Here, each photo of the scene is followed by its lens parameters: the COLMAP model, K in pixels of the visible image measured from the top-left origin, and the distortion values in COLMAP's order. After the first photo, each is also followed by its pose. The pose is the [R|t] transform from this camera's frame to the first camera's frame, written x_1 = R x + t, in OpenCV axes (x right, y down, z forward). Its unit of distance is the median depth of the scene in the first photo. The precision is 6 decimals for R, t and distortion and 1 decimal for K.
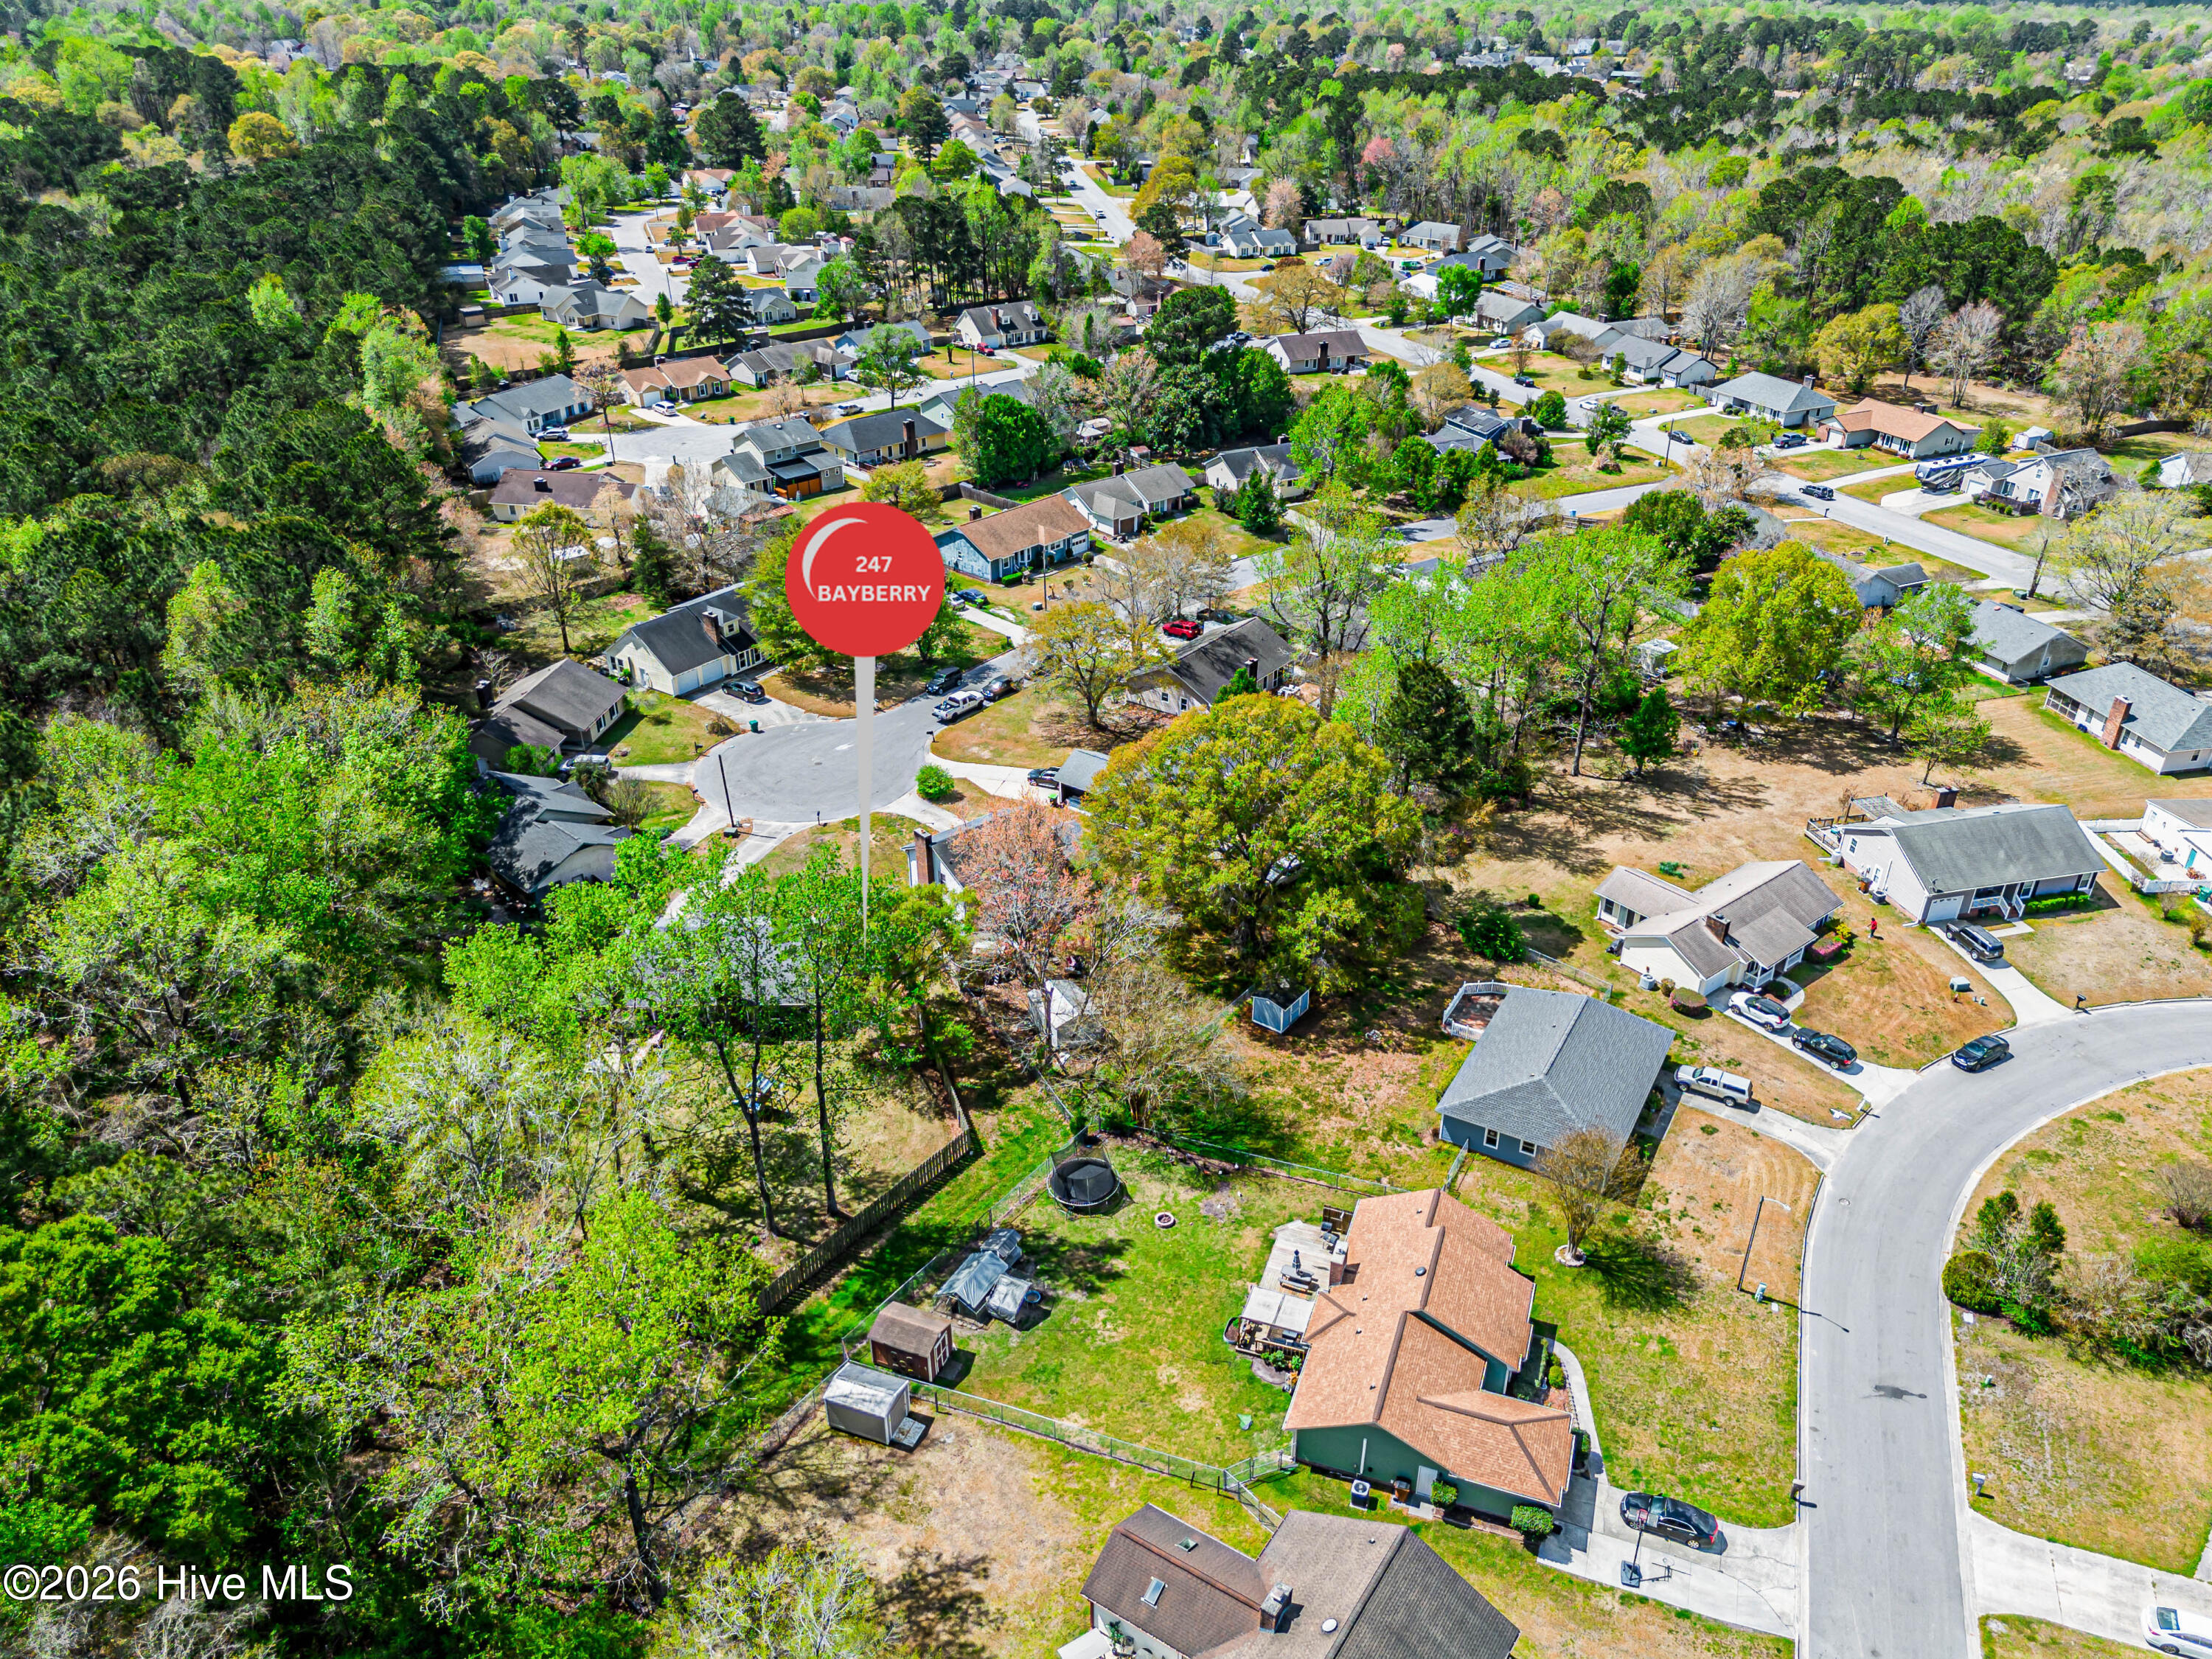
lens RADIAL K [[1600.5, 0, 1156.5], [0, 1600.5, 863.8], [0, 0, 1]] dist [0.075881, -0.067382]
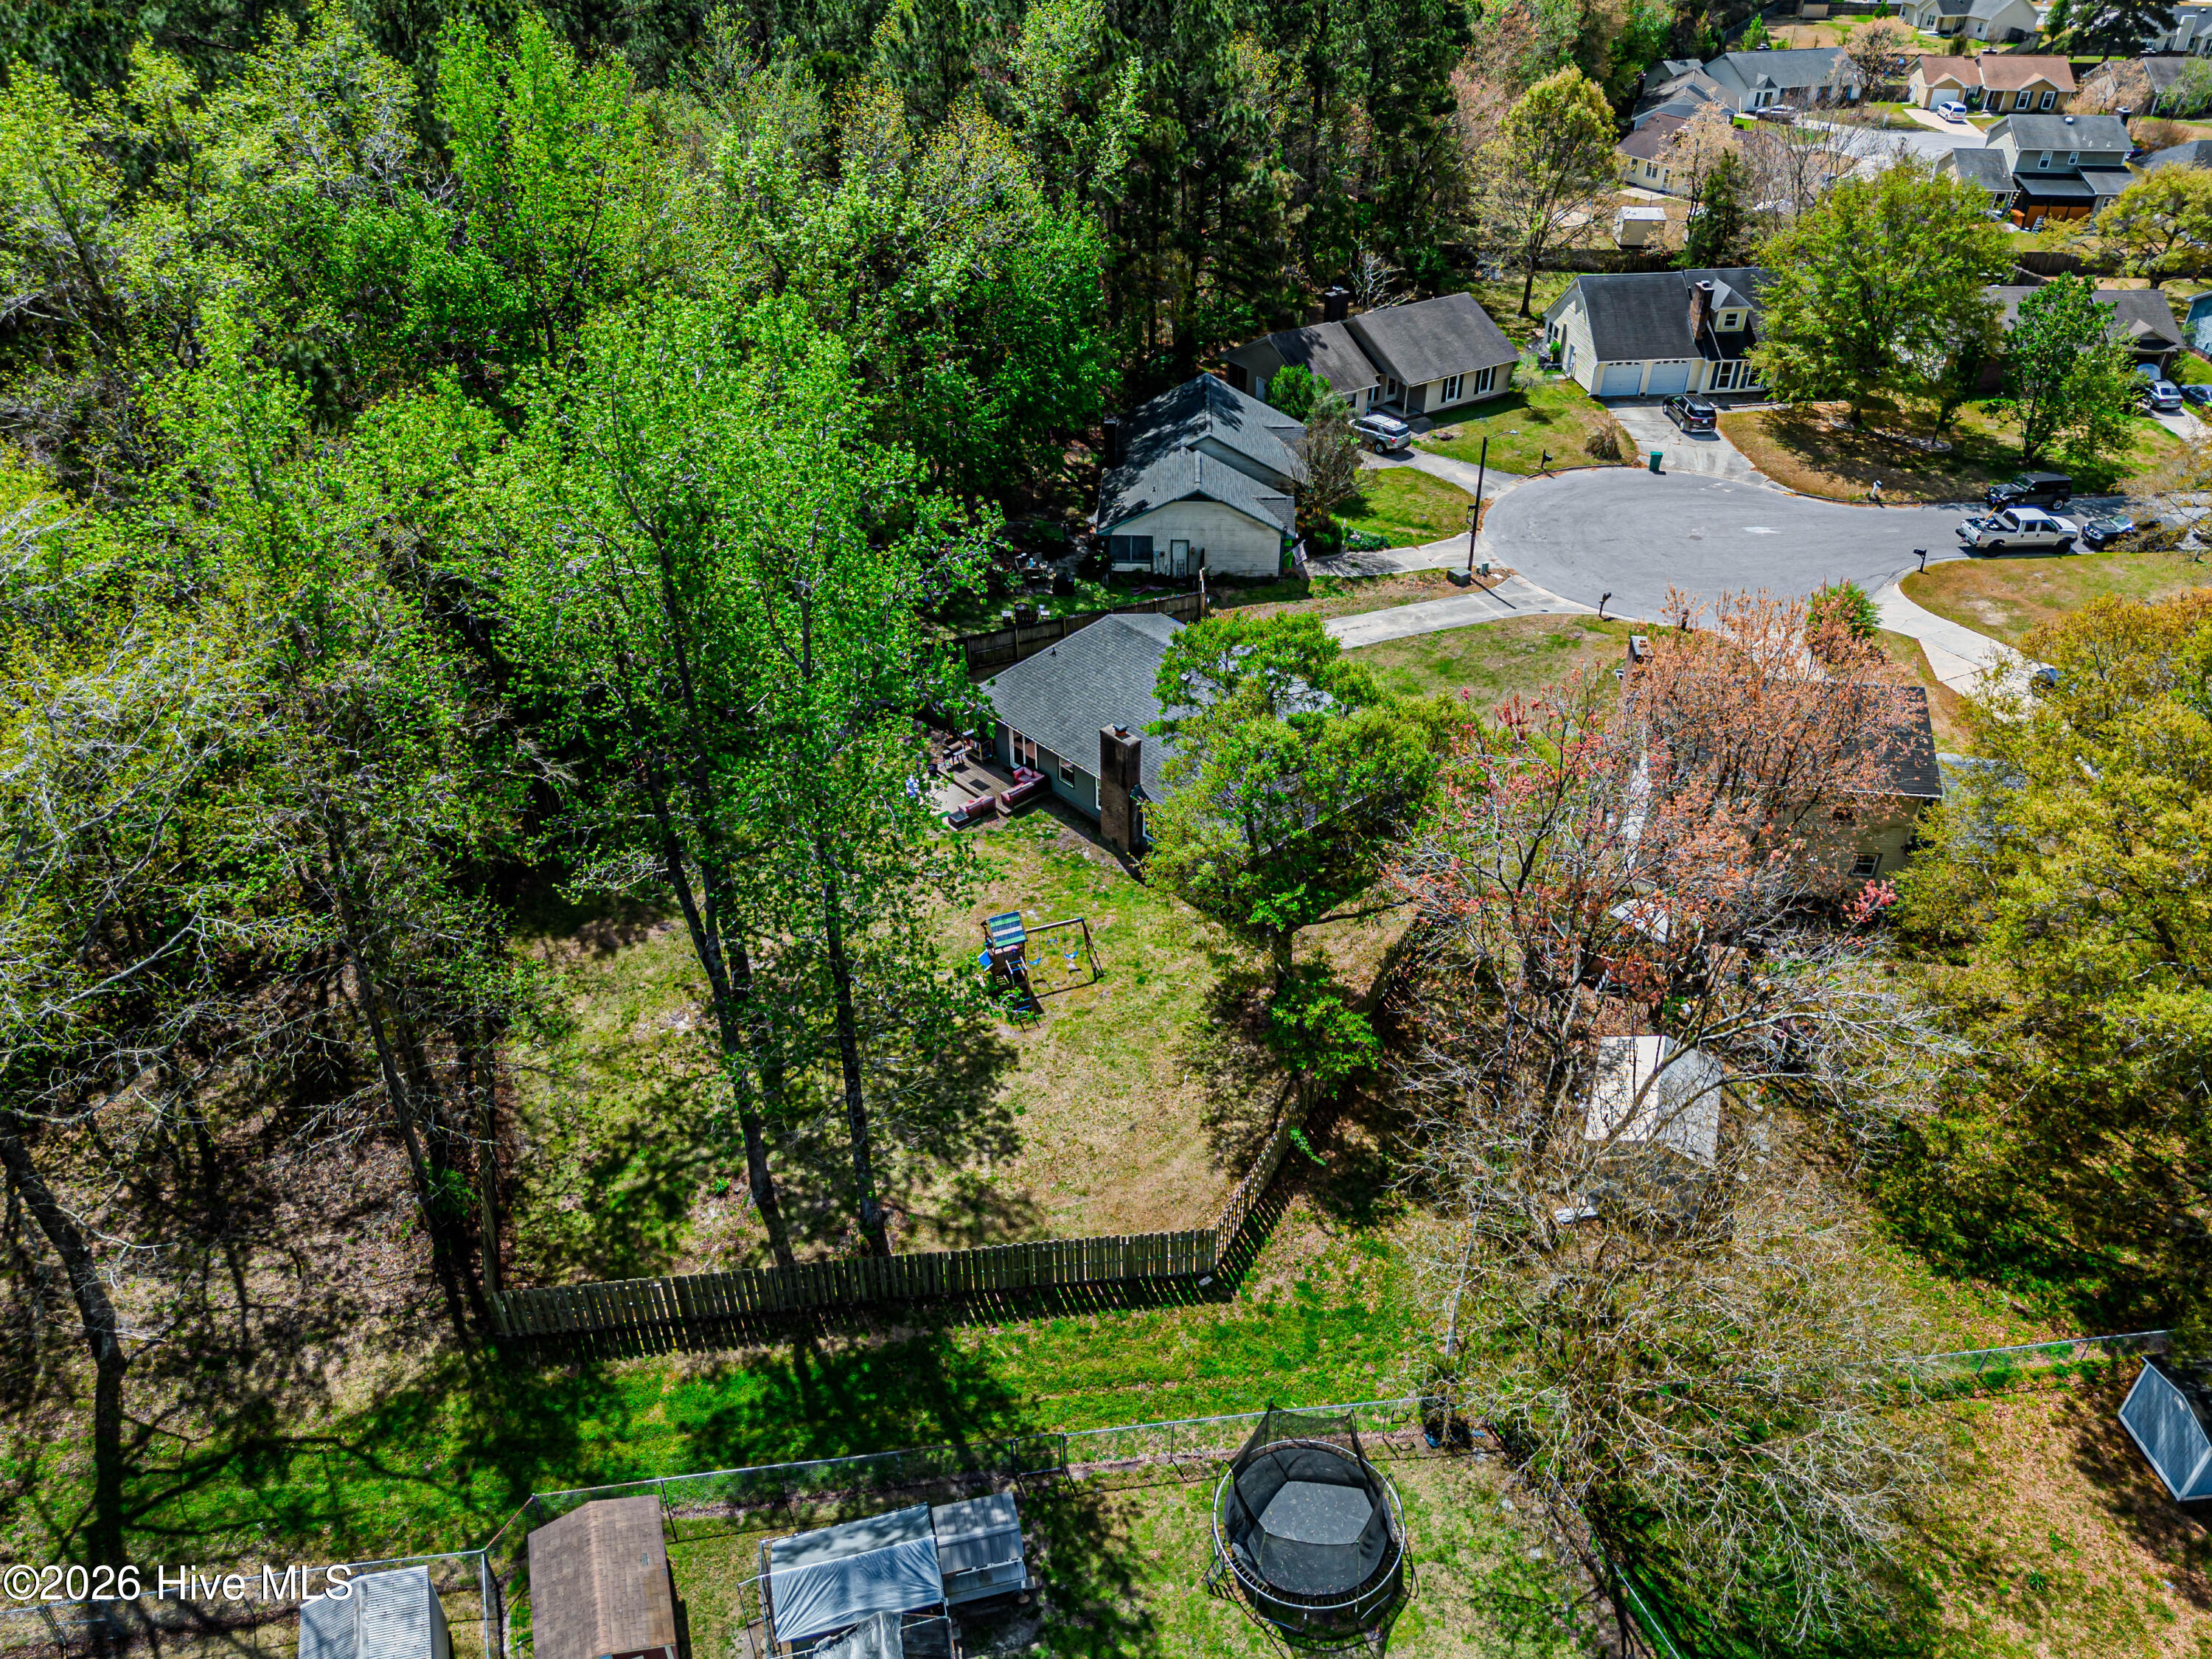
lens RADIAL K [[1620.8, 0, 1154.6], [0, 1620.8, 876.9], [0, 0, 1]] dist [0.079457, -0.075188]
pose [[0.678760, 0.425751, -0.598348, 0.059269], [-0.376014, 0.901369, 0.214818, -0.005285], [0.630792, 0.079177, 0.771902, 0.409249]]
